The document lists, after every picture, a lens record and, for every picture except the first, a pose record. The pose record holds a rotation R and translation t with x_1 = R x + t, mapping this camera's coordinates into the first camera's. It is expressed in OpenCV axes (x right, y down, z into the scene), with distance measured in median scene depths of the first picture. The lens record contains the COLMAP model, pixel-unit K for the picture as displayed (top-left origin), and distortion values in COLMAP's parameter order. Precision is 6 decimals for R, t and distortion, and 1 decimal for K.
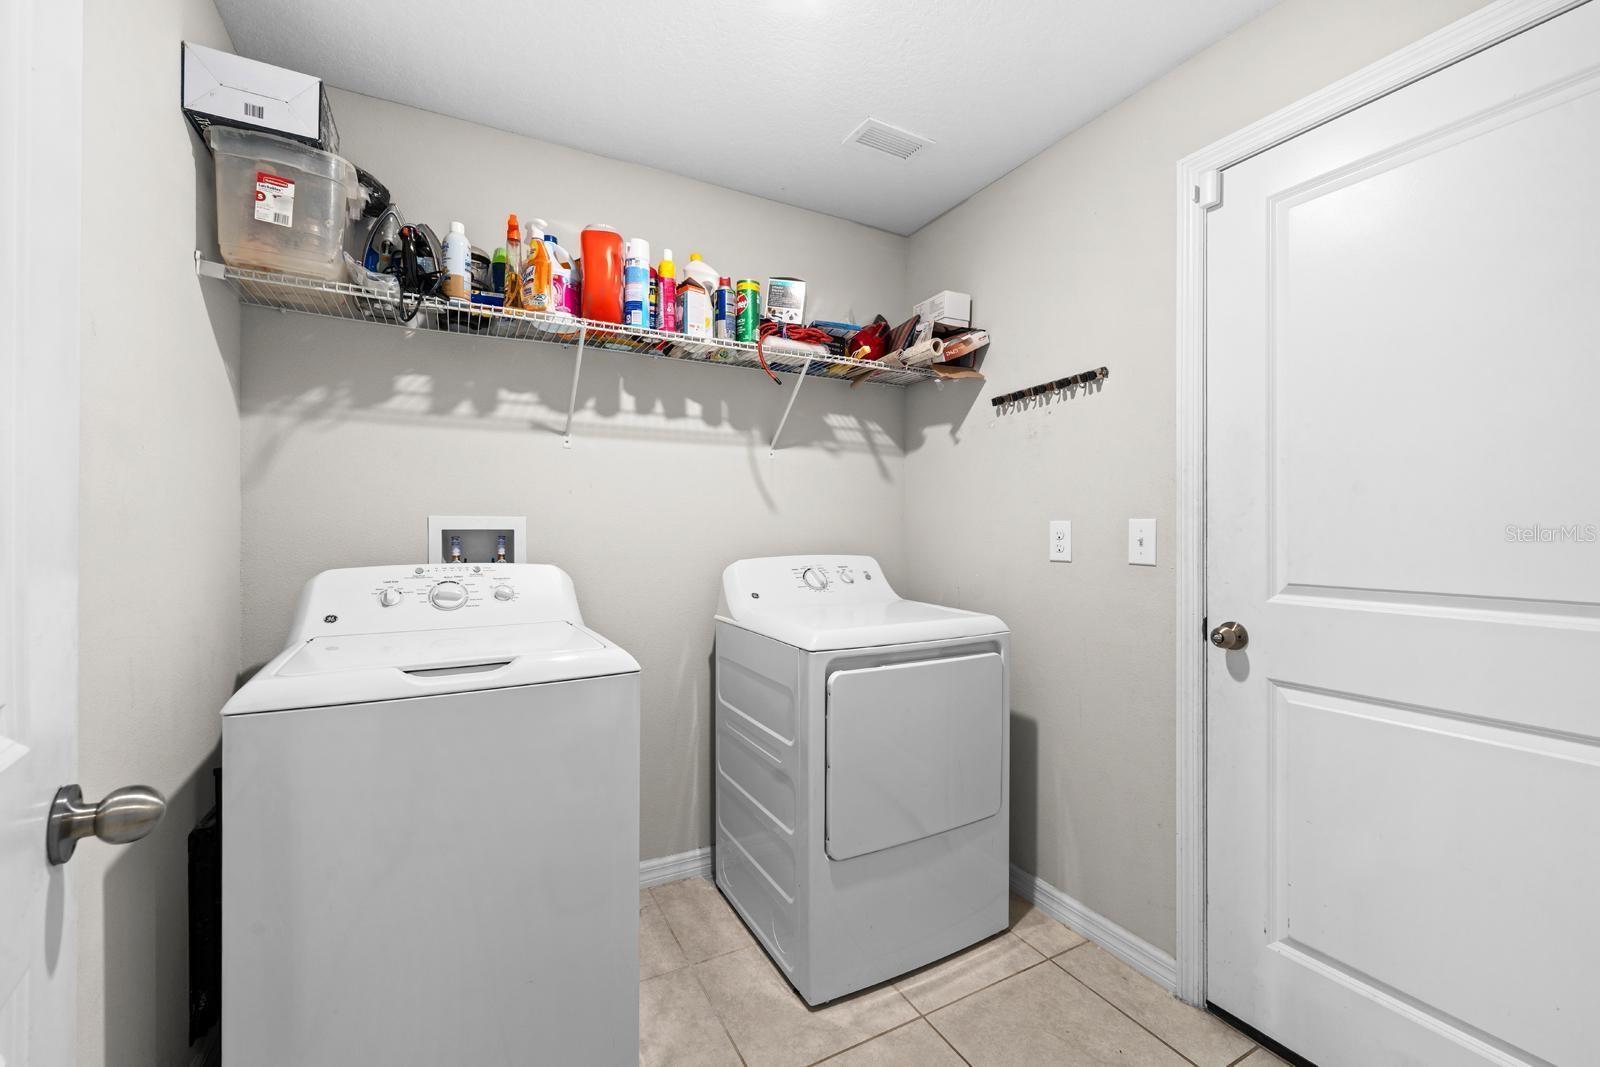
lens RADIAL K [[653.2, 0, 803.4], [0, 653.2, 531.3], [0, 0, 1]] dist [-0.004174, 0.000064]
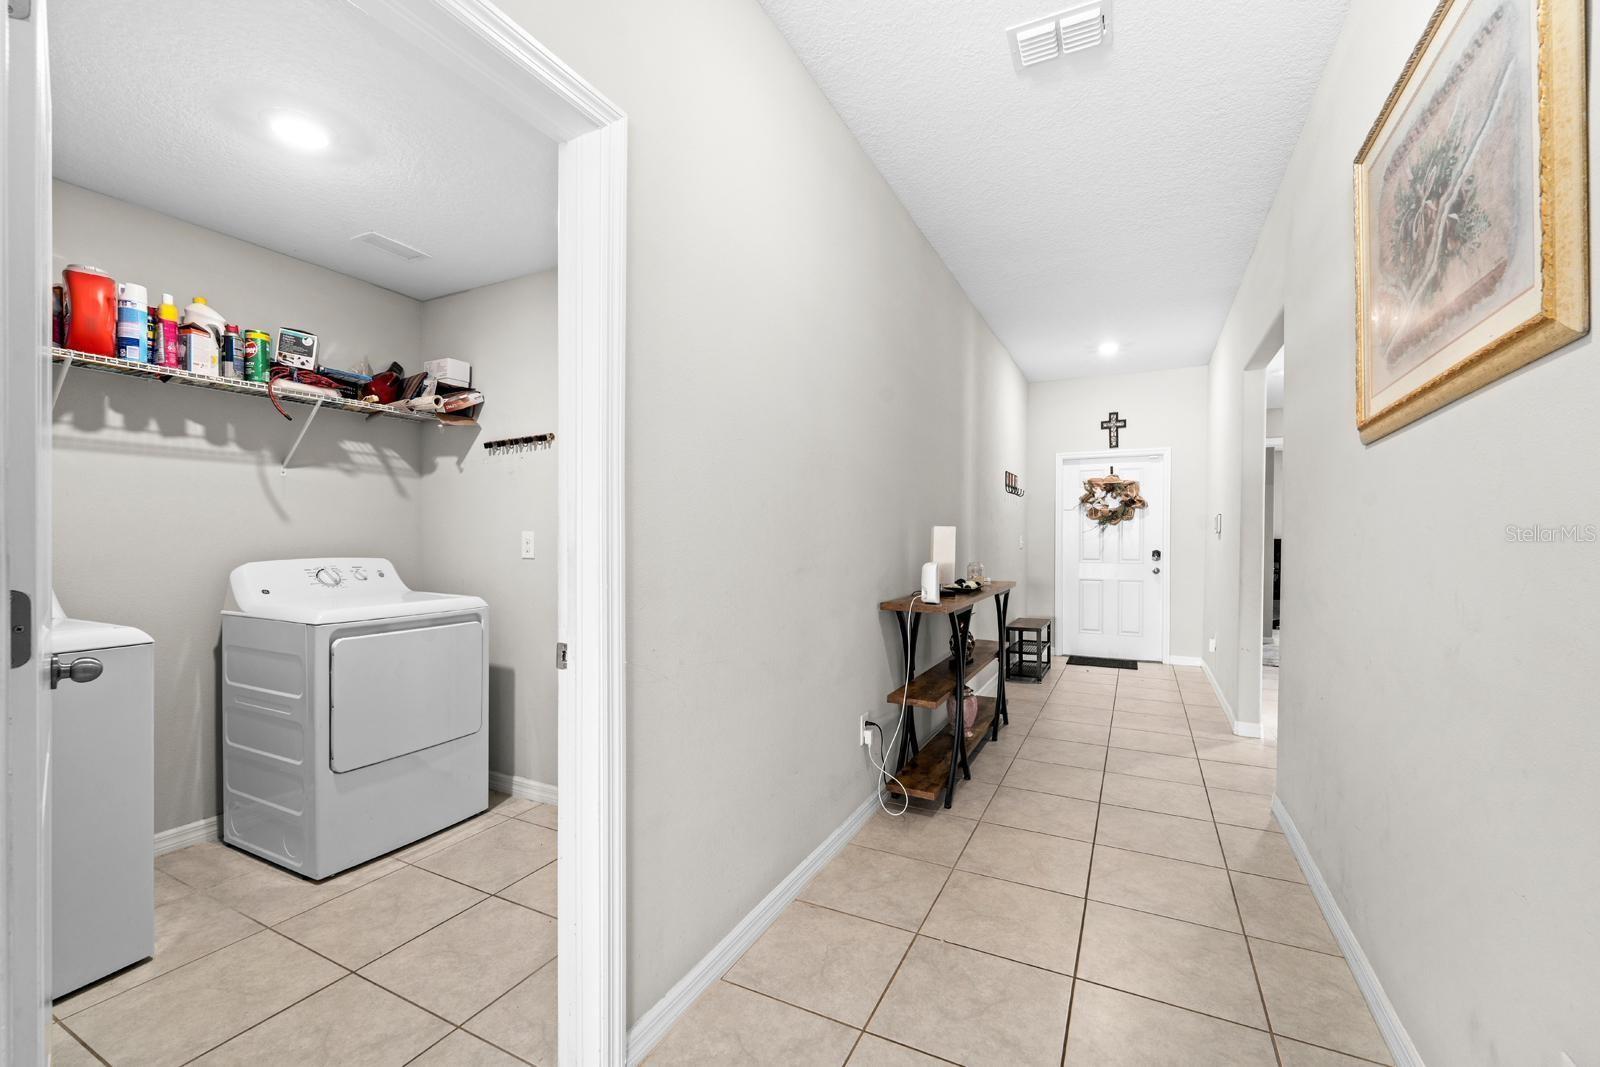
lens RADIAL K [[653.2, 0, 798.0], [0, 653.2, 542.3], [0, 0, 1]] dist [-0.004174, 0.000064]
pose [[0.821105, -0.002253, 0.570773, 0.047531], [-0.000148, 0.999991, 0.004160, 0.002144], [-0.570778, -0.003500, 0.821097, -0.551574]]
